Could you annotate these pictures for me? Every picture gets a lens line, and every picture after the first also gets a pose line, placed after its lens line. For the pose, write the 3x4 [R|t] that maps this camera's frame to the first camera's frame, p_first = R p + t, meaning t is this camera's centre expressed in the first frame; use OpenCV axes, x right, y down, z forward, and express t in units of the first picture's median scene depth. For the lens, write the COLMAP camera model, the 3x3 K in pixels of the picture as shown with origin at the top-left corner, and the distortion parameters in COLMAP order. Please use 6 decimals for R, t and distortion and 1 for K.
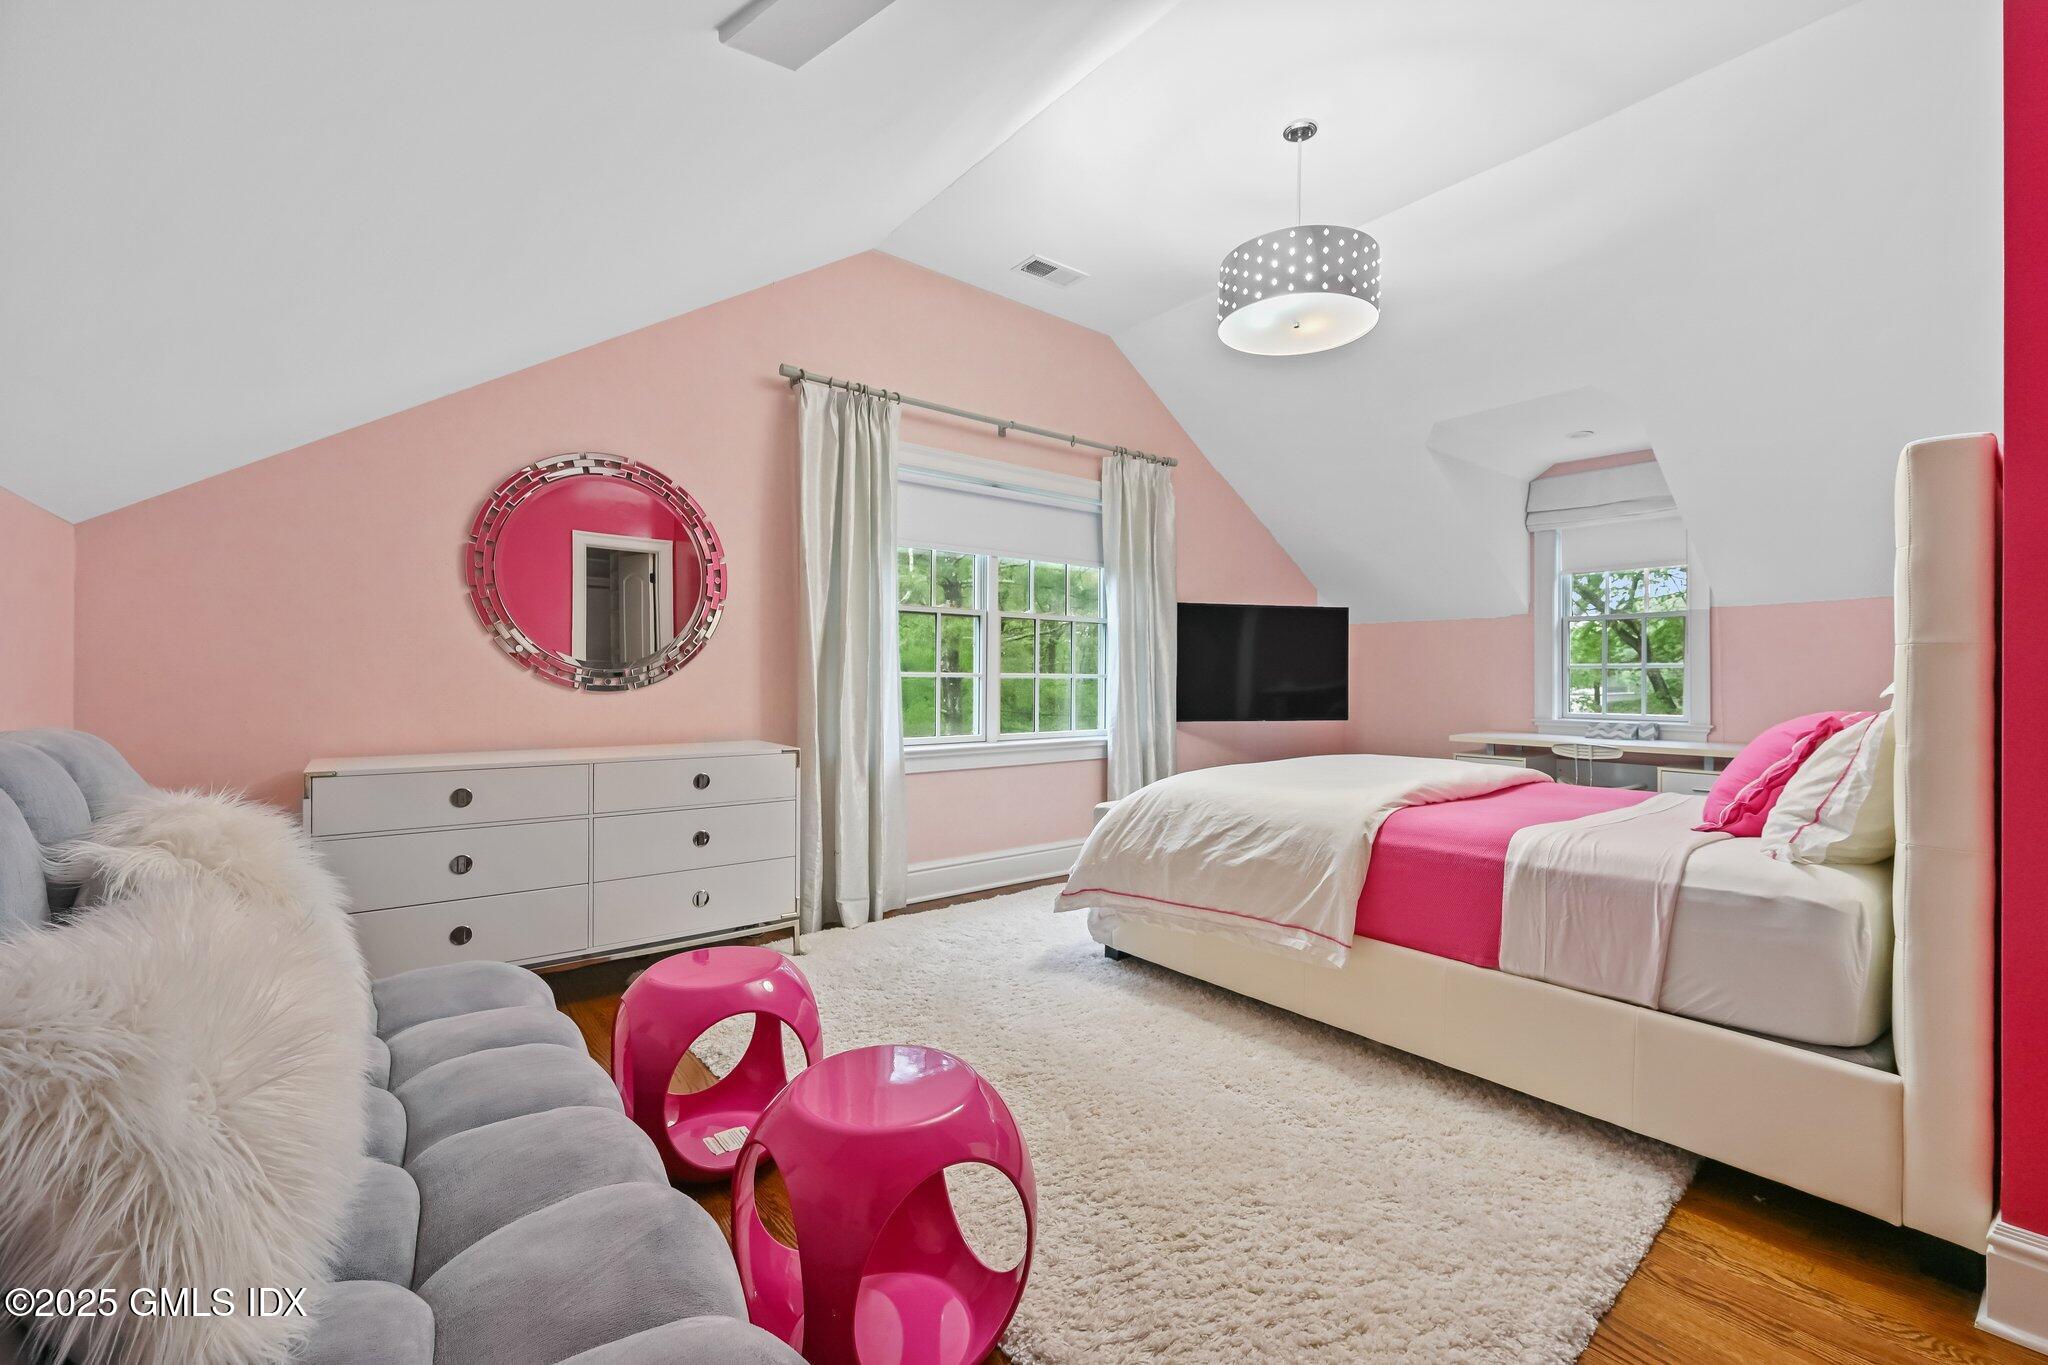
lens RADIAL K [[854.2, 0, 1031.2], [0, 854.2, 684.8], [0, 0, 1]] dist [0.000513, 0.000133]
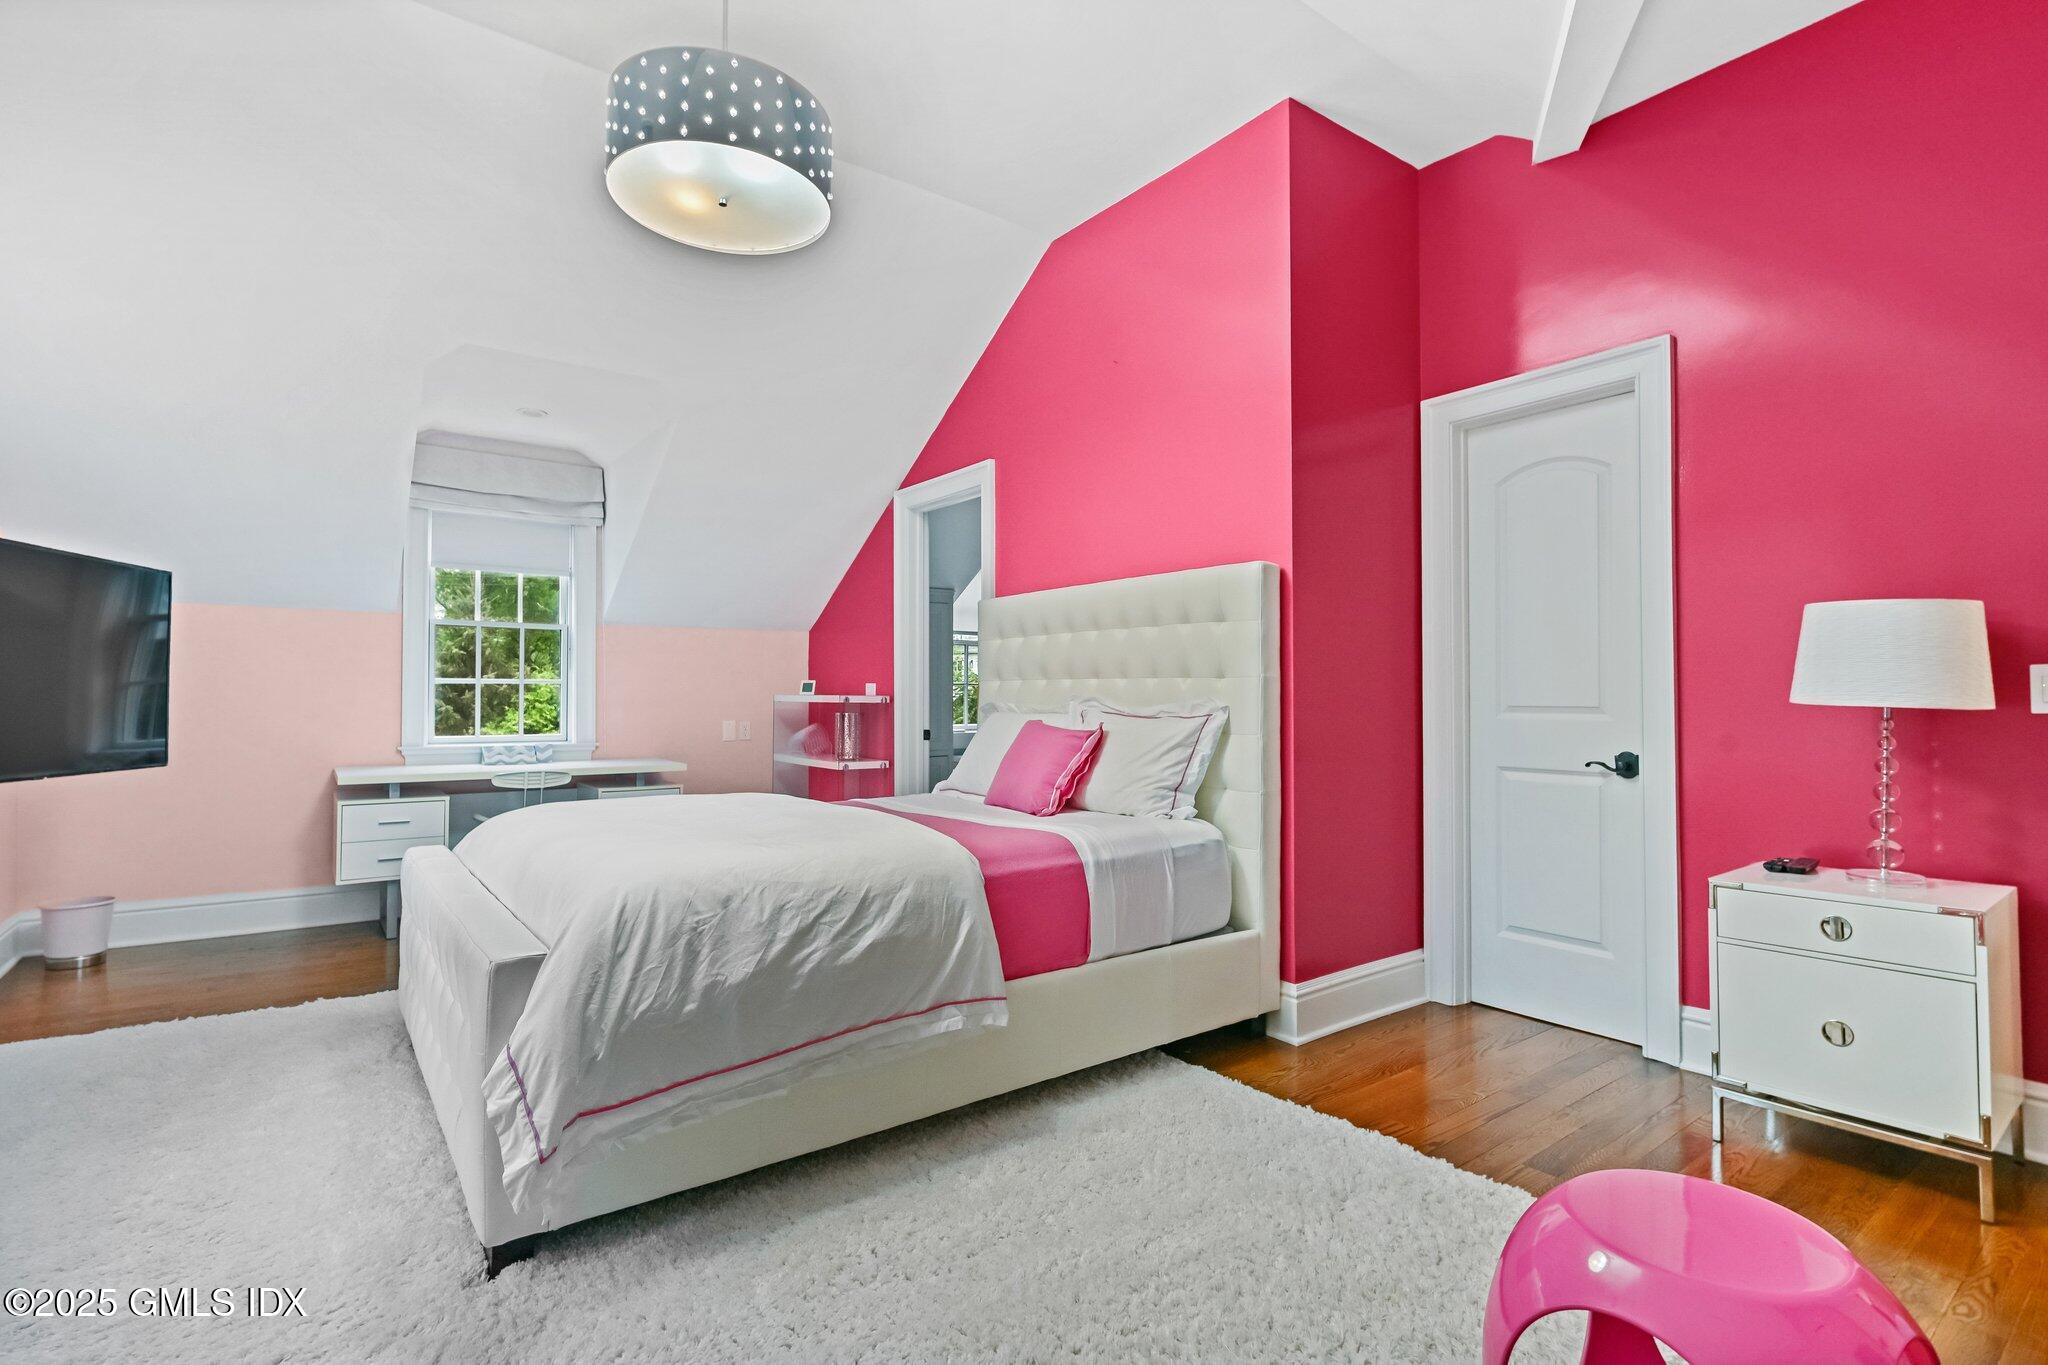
lens RADIAL K [[971.4, 0, 1030.4], [0, 971.4, 674.9], [0, 0, 1]] dist [-0.000769, -0.000114]
pose [[0.021762, 0.022442, 0.999511, -0.568926], [0.004988, 0.999733, -0.022555, -0.006009], [-0.999751, 0.005476, 0.021645, 0.838259]]
